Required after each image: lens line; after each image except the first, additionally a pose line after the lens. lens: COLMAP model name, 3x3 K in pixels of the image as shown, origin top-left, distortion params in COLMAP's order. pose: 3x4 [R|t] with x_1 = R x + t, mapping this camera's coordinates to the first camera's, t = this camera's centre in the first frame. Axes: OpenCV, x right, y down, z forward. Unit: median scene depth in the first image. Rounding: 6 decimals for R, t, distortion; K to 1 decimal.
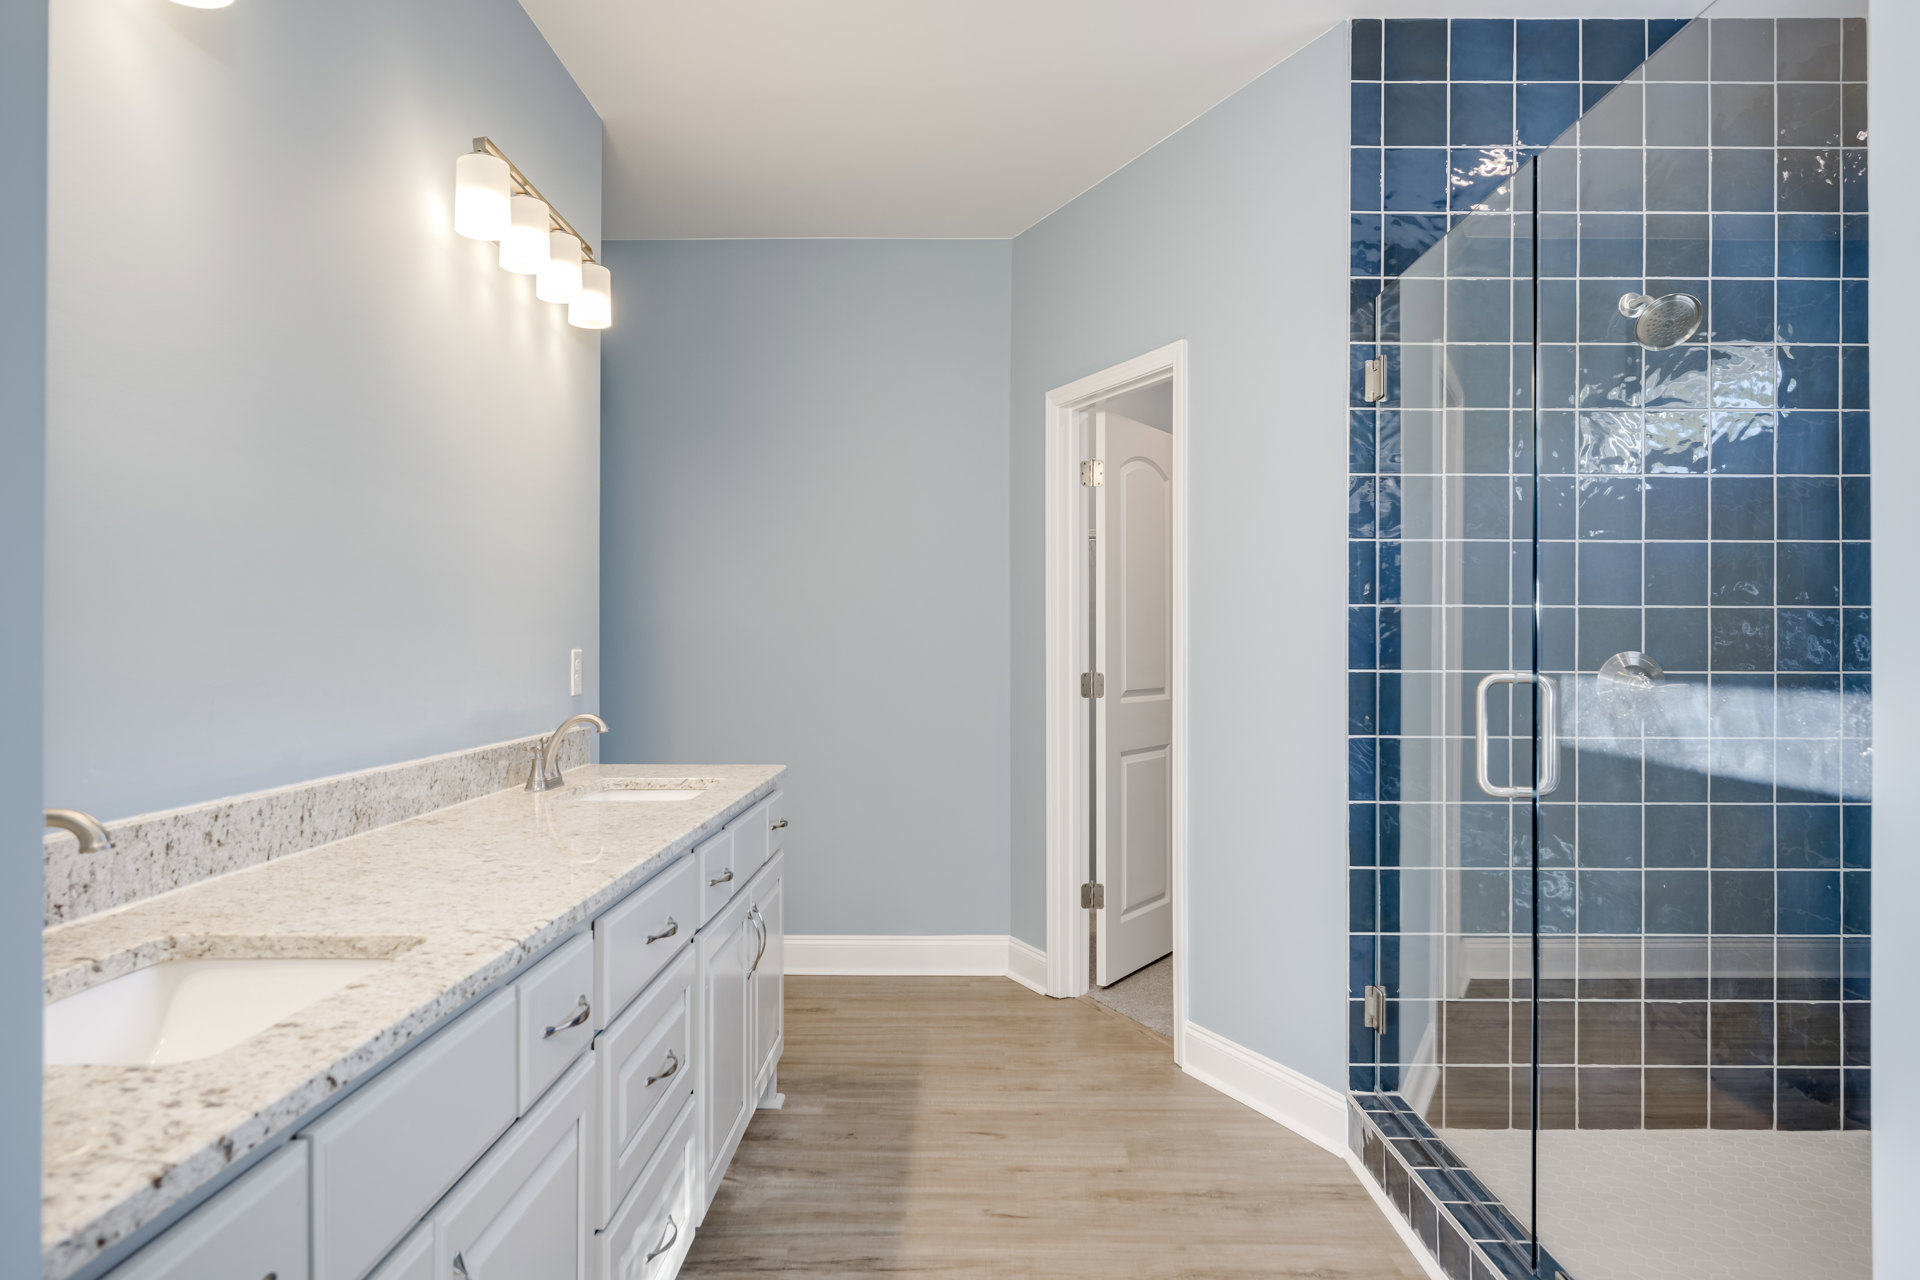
lens RADIAL K [[1114.7, 0, 960.5], [0, 1114.7, 647.0], [0, 0, 1]] dist [-0.001331, 0.000701]
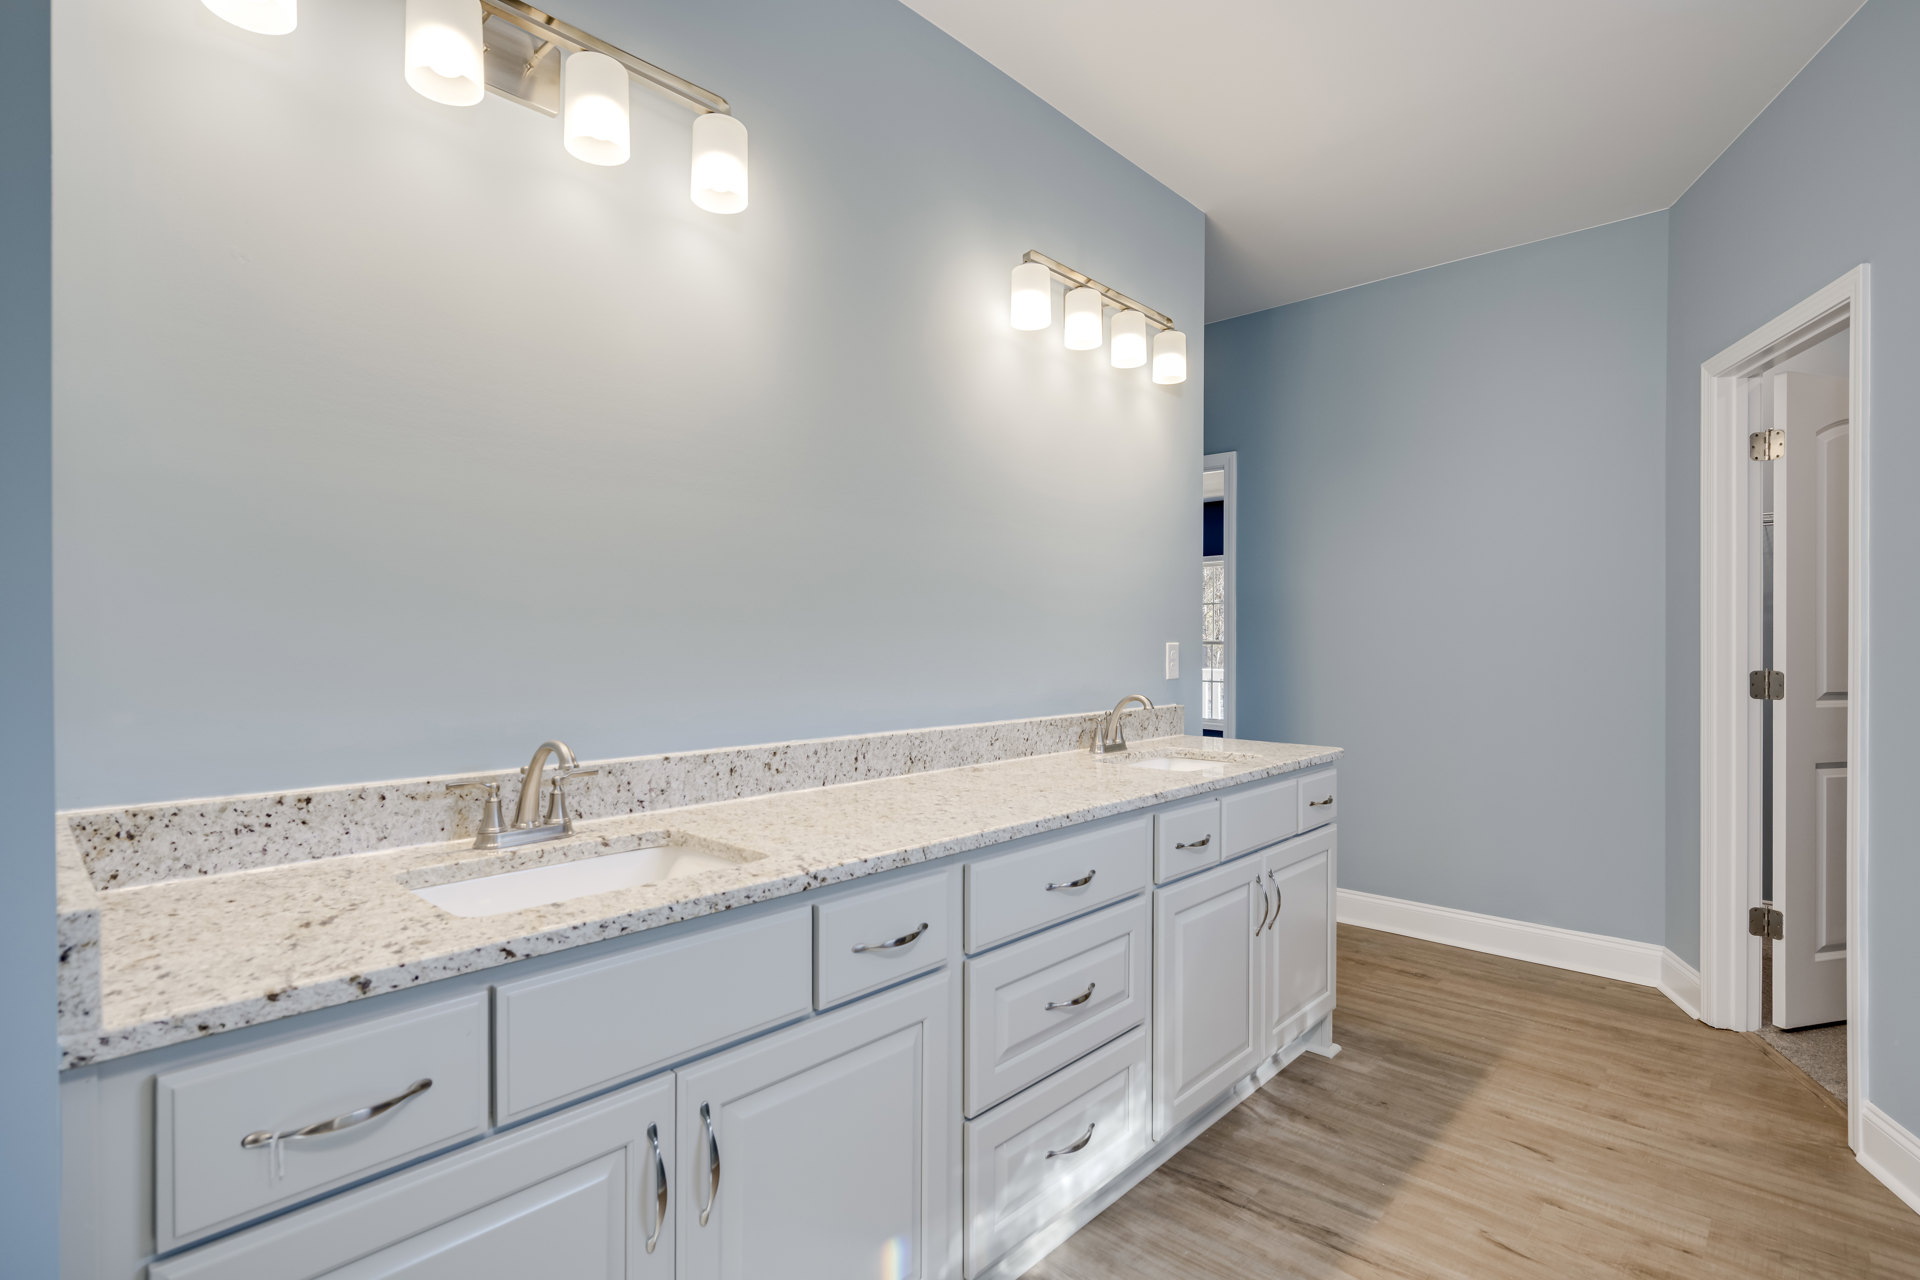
lens RADIAL K [[878.6, 0, 924.2], [0, 878.6, 644.1], [0, 0, 1]] dist [-0.000664, -0.000083]
pose [[0.774724, 0.003793, -0.632288, 0.121916], [-0.001634, 0.999991, 0.003996, 0.000575], [0.632298, -0.002062, 0.774723, 0.112952]]
